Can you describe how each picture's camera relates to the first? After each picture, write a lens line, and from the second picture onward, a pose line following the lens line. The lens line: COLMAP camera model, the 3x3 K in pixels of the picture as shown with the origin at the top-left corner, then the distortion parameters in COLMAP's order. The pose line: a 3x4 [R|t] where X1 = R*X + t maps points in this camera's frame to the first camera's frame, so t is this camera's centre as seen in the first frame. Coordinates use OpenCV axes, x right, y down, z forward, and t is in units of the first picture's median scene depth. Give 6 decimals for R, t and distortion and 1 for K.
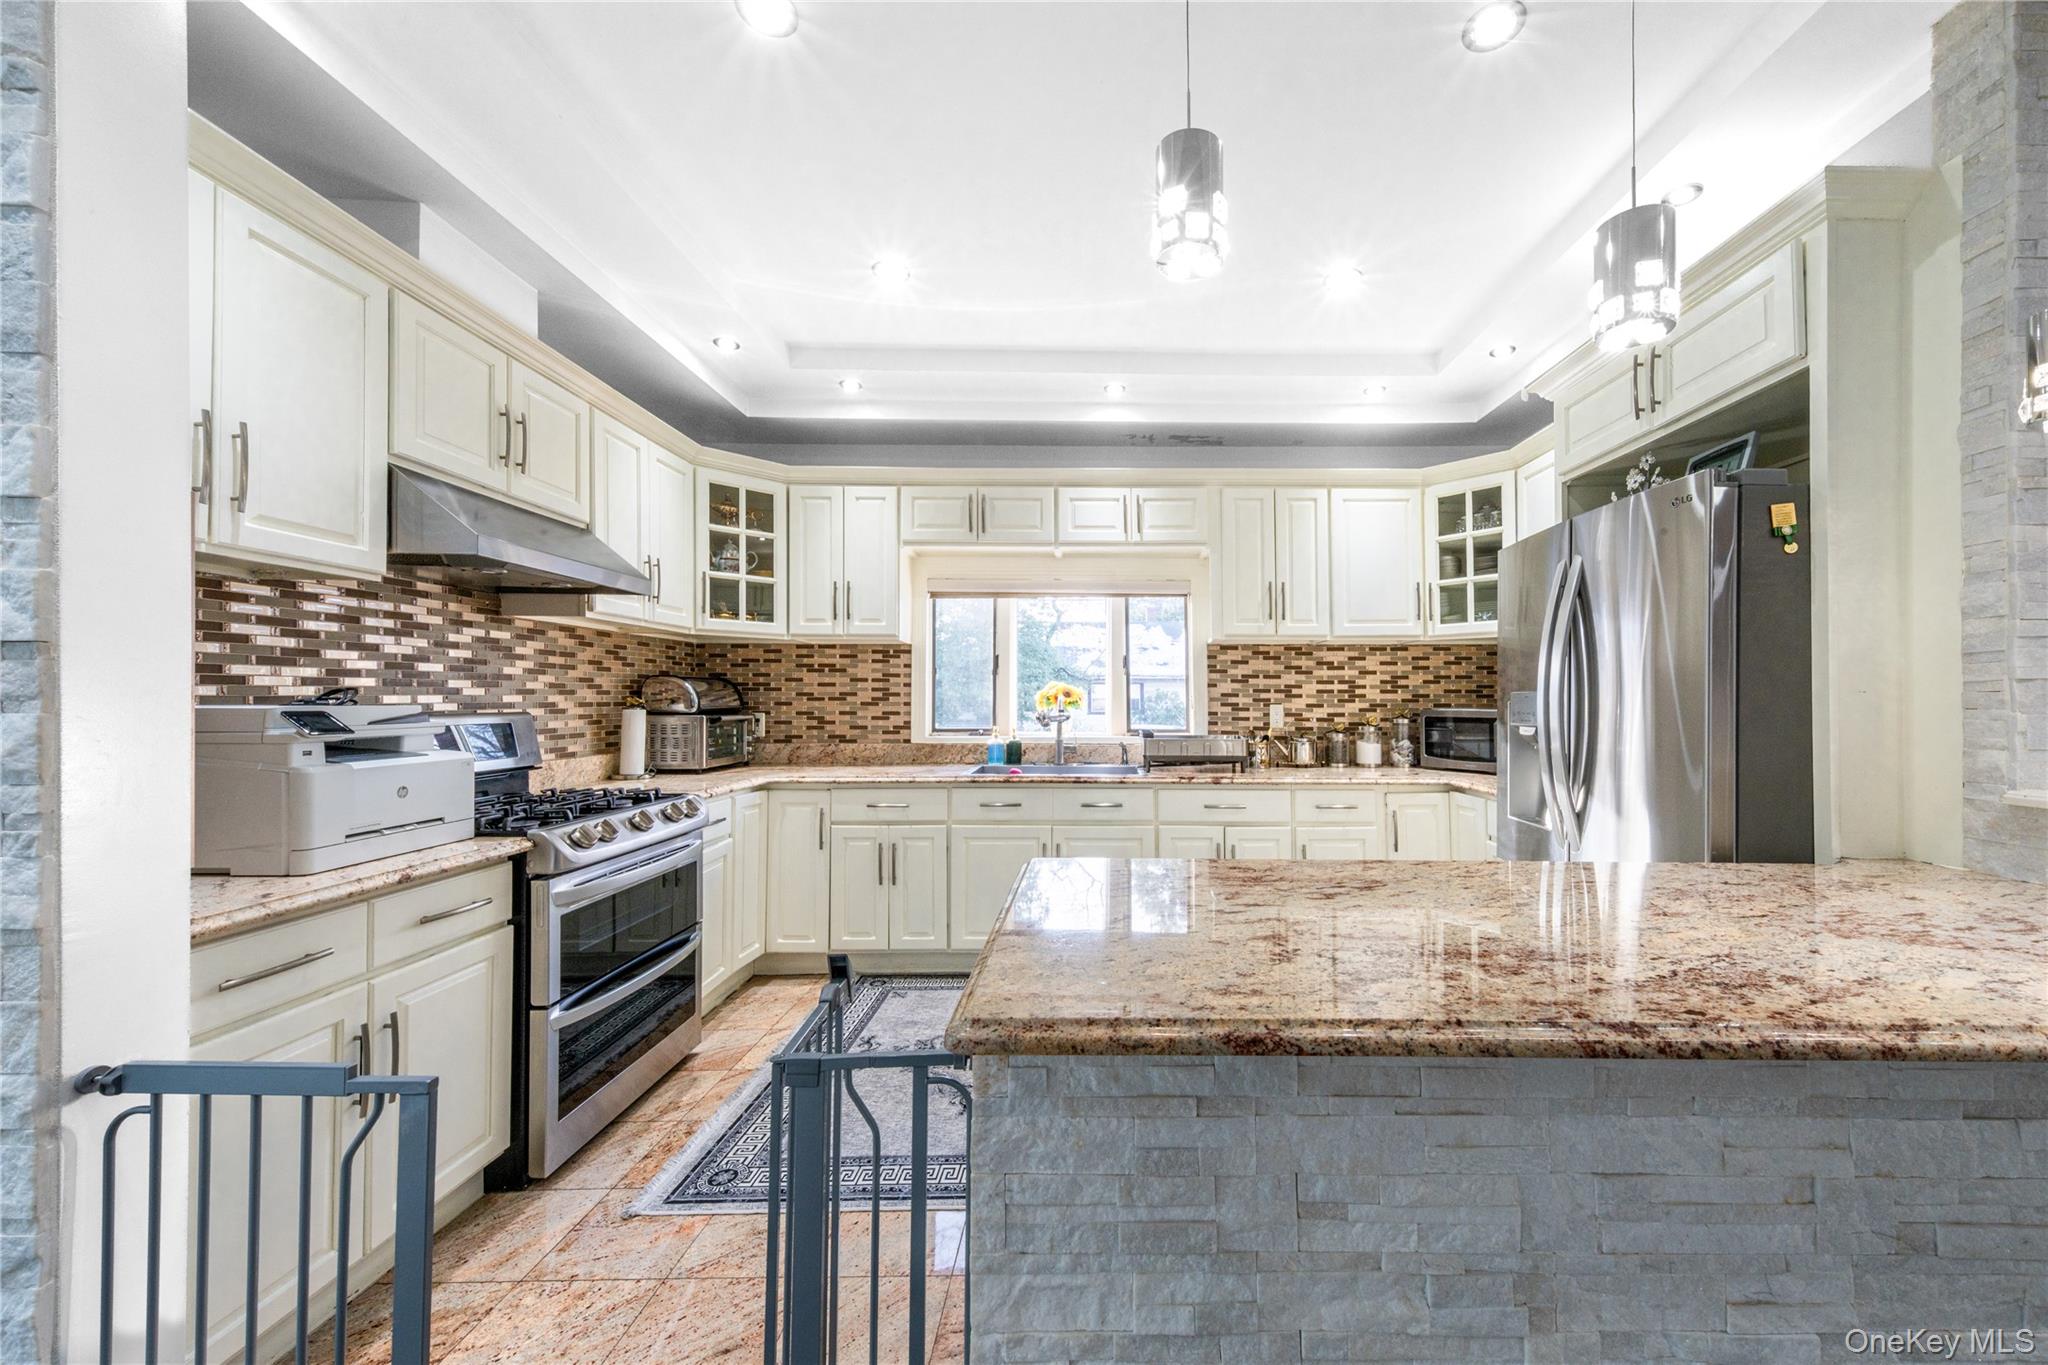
lens RADIAL K [[923.0, 0, 1024.0], [0, 923.0, 682.5], [0, 0, 1]] dist [0.000509, 0.000012]
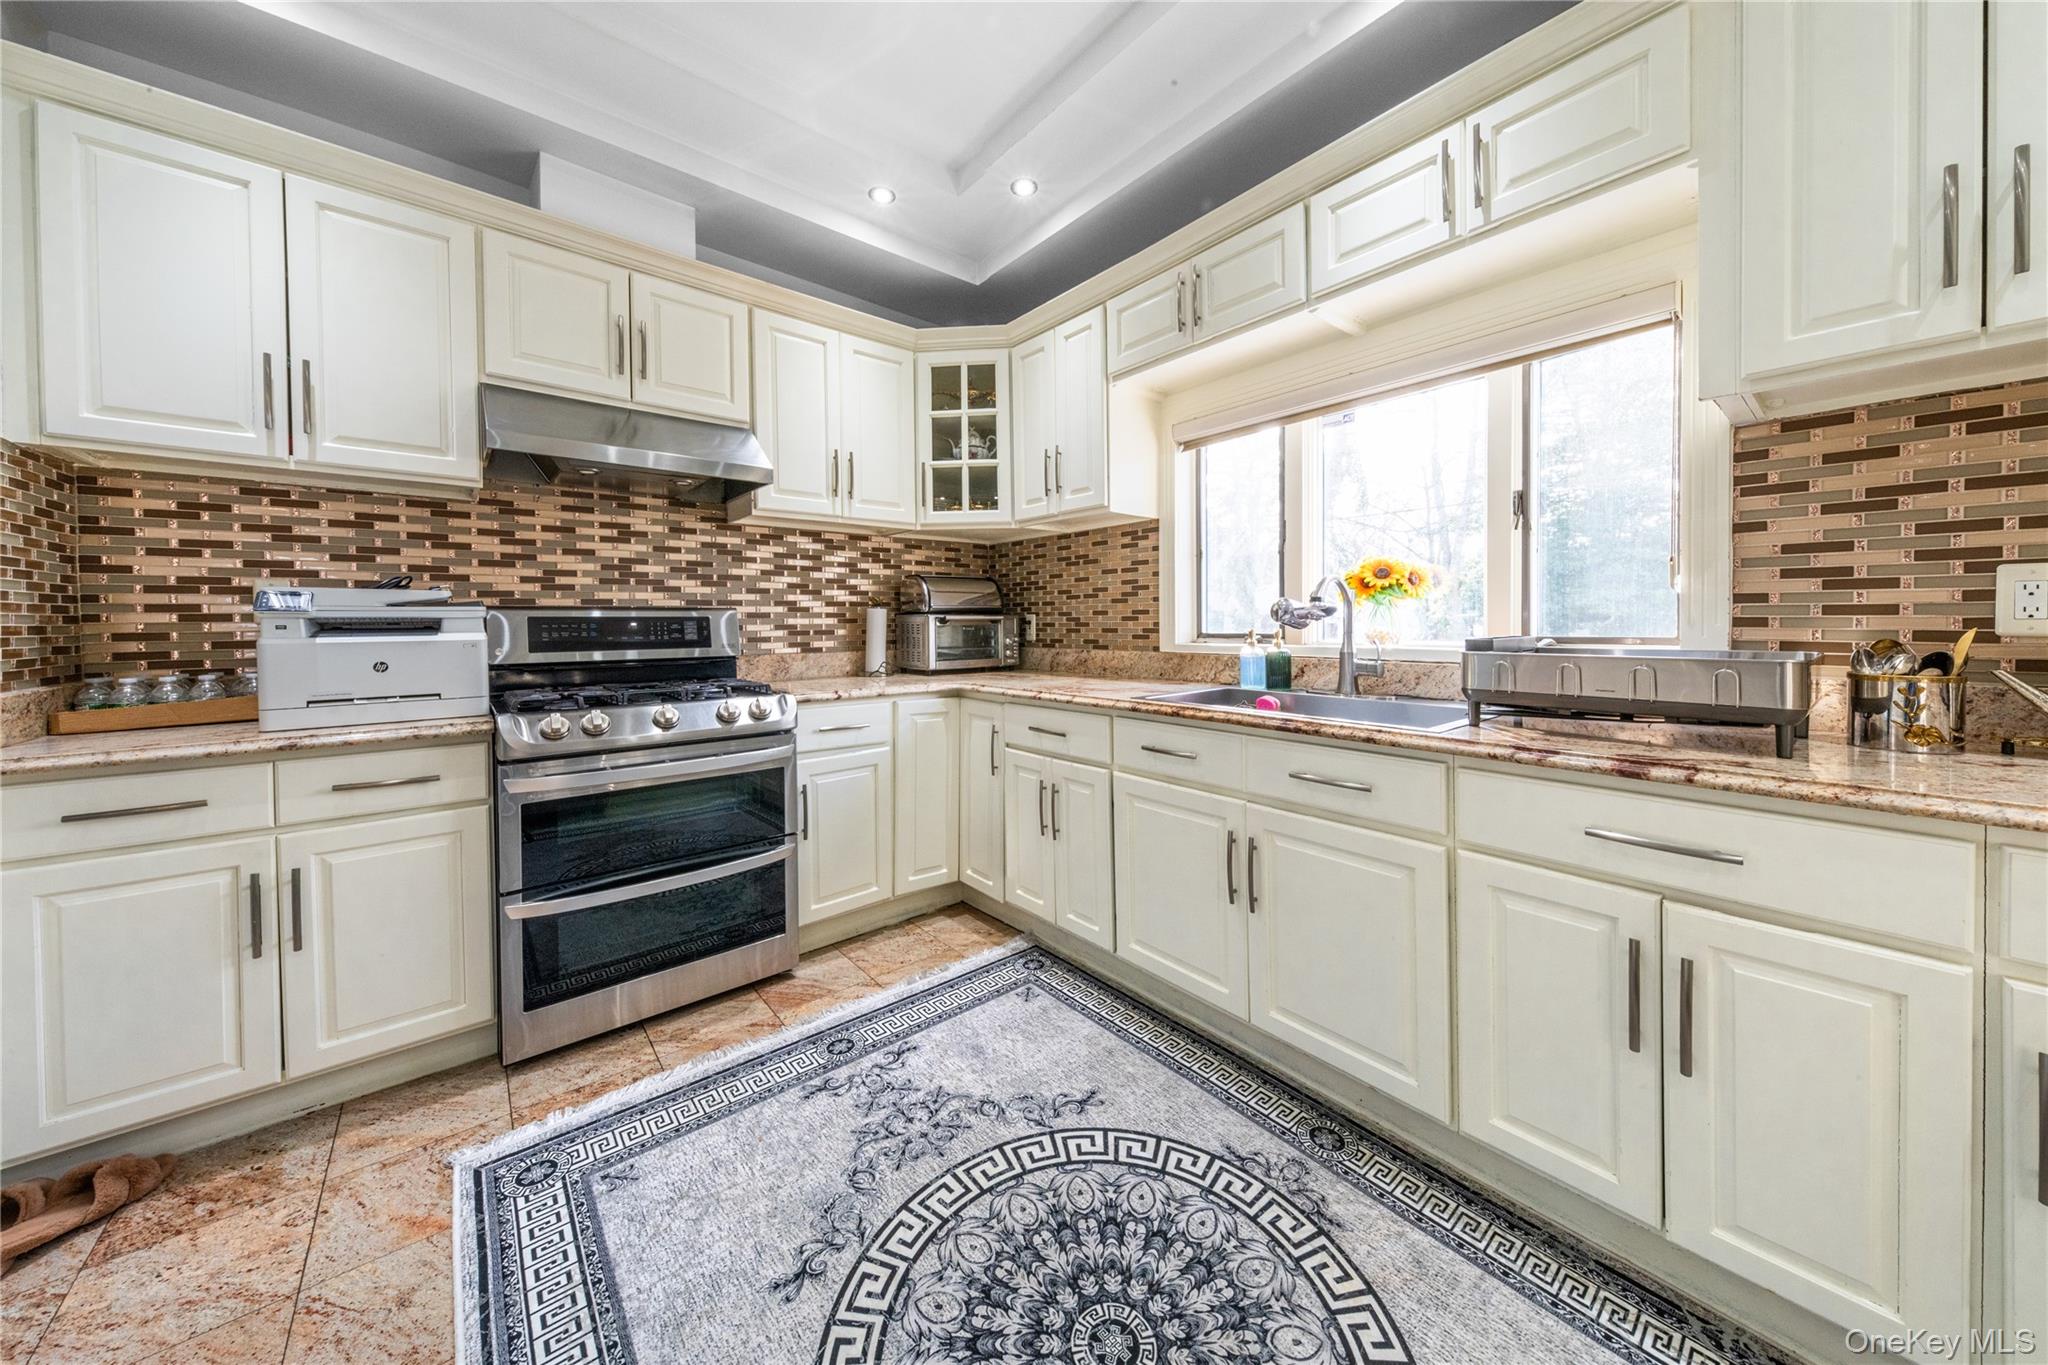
lens RADIAL K [[675.8, 0, 1022.7], [0, 675.8, 633.7], [0, 0, 1]] dist [0.001589, 0.000070]
pose [[0.637887, 0.006244, -0.770105, 0.270006], [0.013523, 0.999722, 0.019307, 0.046294], [0.770011, -0.022730, 0.637625, 0.669615]]
